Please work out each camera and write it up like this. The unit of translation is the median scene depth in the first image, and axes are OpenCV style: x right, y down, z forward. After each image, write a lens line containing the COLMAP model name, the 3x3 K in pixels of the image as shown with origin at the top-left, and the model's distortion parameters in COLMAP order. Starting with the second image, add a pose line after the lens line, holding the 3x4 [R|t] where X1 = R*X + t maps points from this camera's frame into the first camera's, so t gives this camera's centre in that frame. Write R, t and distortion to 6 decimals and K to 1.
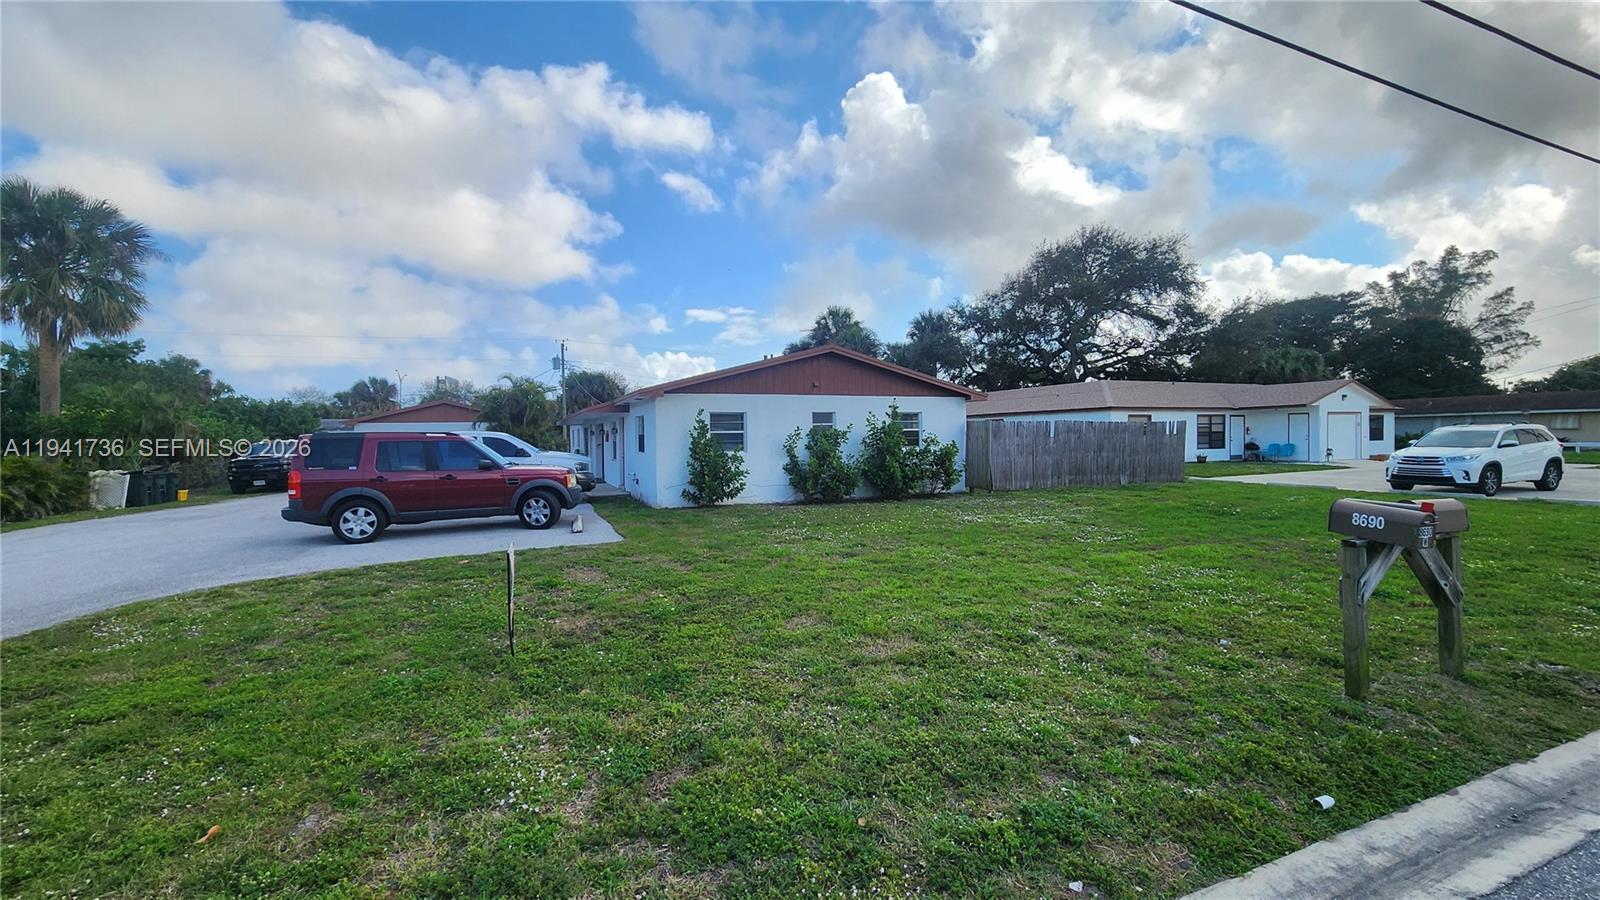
lens RADIAL K [[639.5, 0, 800.0], [0, 639.5, 450.0], [0, 0, 1]] dist [-0.050852, -0.000034]
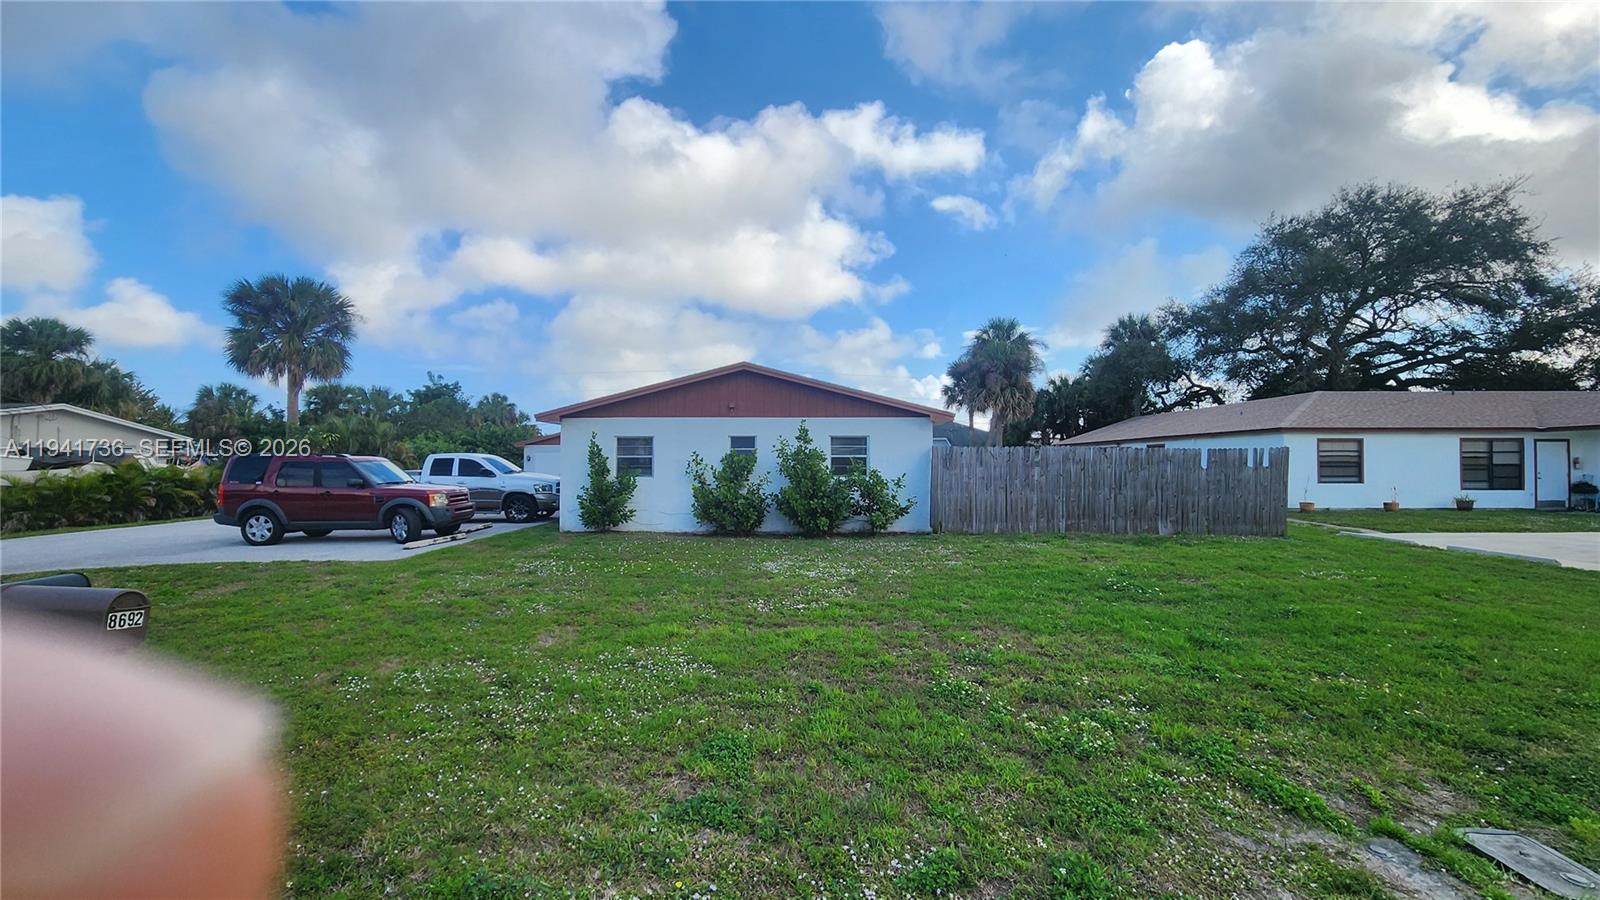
lens RADIAL K [[653.5, 0, 800.0], [0, 653.5, 450.0], [0, 0, 1]] dist [-0.012197, 0.000006]
pose [[0.923705, 0.008957, -0.383000, 0.412006], [-0.022762, 0.999244, -0.031528, -0.010030], [0.382428, 0.037841, 0.923210, 0.142076]]
